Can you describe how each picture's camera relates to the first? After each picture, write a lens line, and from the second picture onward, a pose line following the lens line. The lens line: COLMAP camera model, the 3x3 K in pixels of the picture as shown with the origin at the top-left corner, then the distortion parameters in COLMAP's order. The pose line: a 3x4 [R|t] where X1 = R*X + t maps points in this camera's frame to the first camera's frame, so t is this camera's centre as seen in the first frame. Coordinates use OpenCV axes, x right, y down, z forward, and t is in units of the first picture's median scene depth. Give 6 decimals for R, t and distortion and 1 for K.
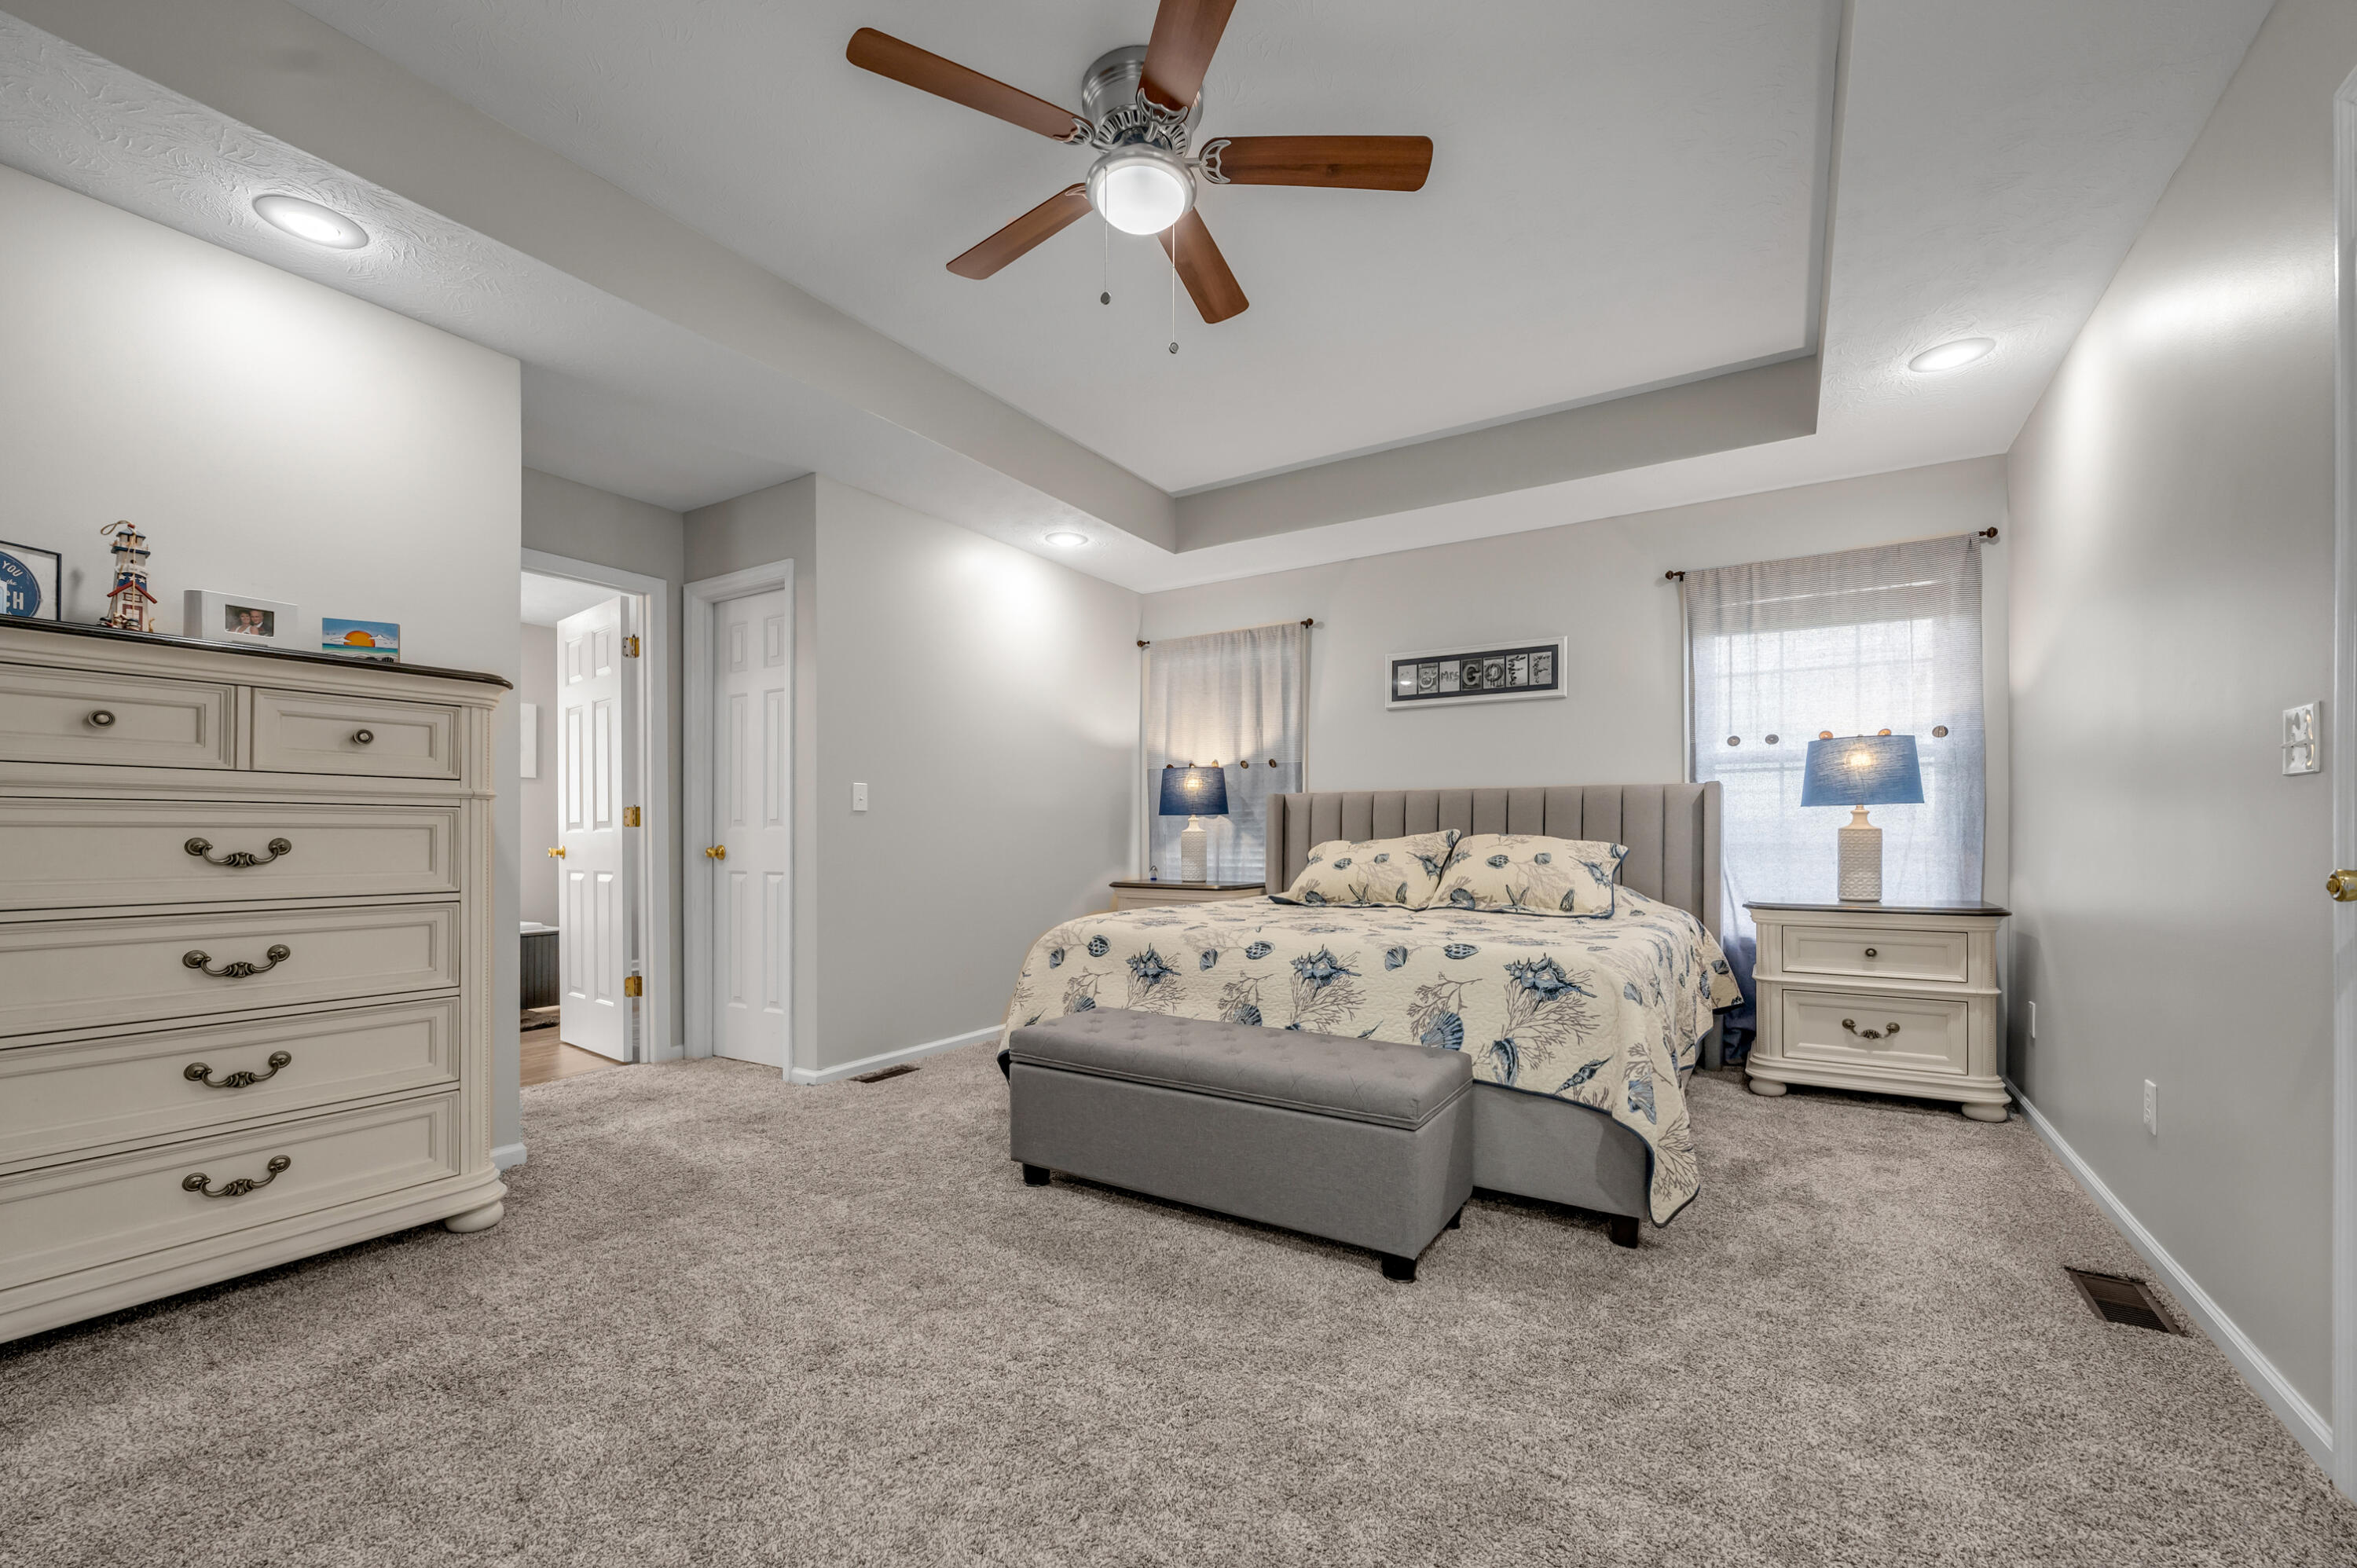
lens RADIAL K [[1002.4, 0, 1268.6], [0, 1002.4, 840.3], [0, 0, 1]] dist [-0.012595, -0.000141]
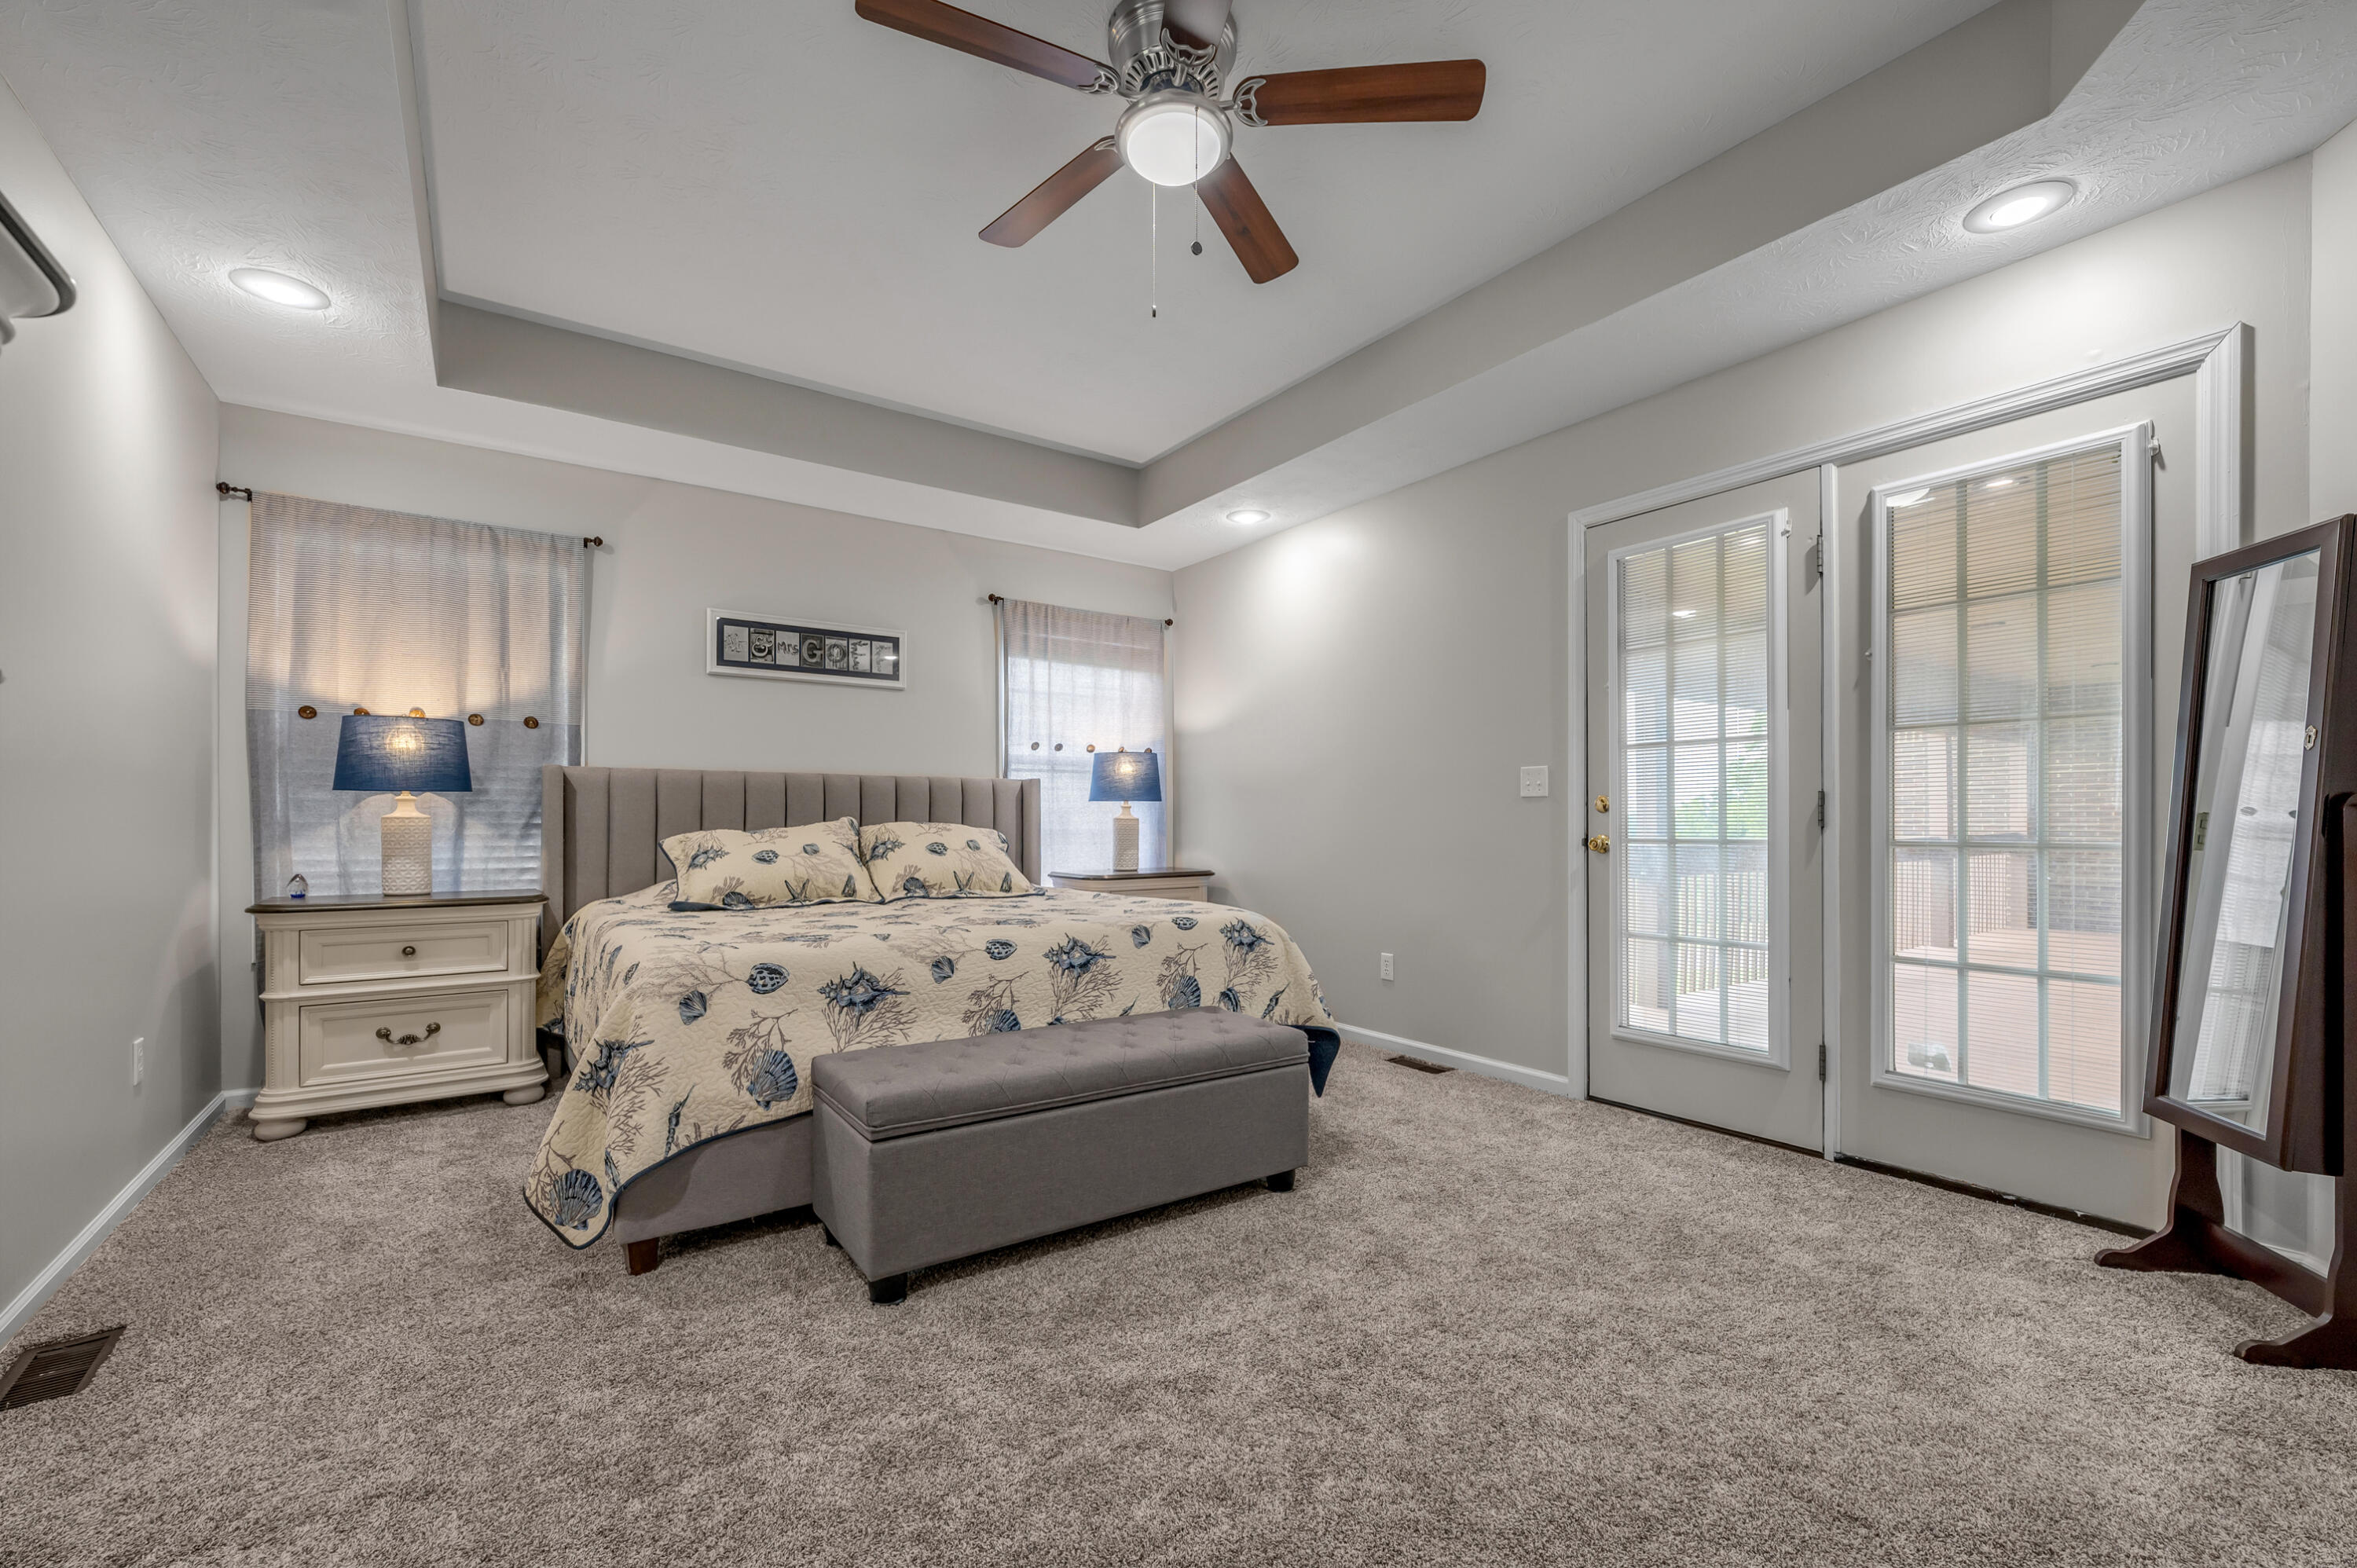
lens RADIAL K [[983.3, 0, 1179.2], [0, 983.3, 824.3], [0, 0, 1]] dist [-0.001231, -0.000112]
pose [[0.385130, -0.000913, 0.922862, -0.609988], [0.003032, 0.999995, -0.000277, -0.002966], [-0.922857, 0.002905, 0.385131, 0.395141]]
